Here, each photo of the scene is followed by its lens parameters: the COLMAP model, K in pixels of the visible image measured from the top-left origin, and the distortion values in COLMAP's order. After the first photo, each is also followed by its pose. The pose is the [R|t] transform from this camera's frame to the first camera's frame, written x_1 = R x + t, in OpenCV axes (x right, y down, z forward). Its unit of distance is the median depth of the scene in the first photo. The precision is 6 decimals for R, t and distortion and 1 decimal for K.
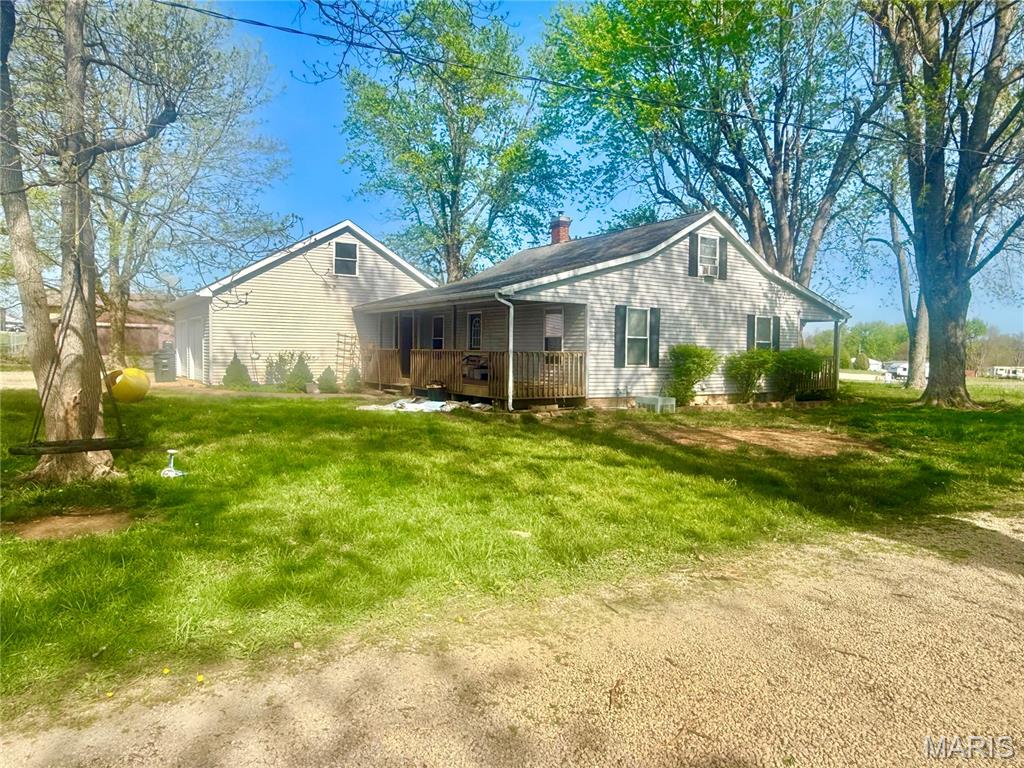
lens RADIAL K [[652.1, 0, 512.0], [0, 652.1, 384.0], [0, 0, 1]] dist [0.005270, 0.000096]
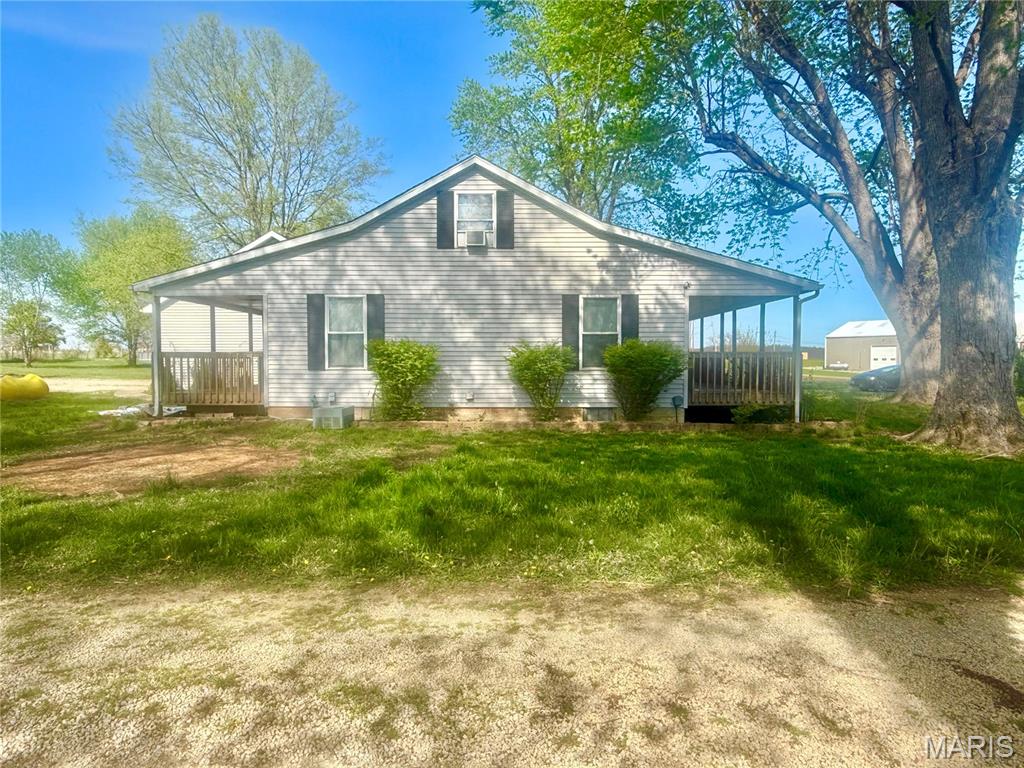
lens RADIAL K [[652.1, 0, 512.0], [0, 652.1, 384.0], [0, 0, 1]] dist [0.005270, 0.000096]
pose [[0.827900, 0.010231, -0.560782, 0.779661], [-0.016622, 0.999842, -0.006297, -0.006783], [0.560629, 0.014535, 0.827939, 0.435235]]
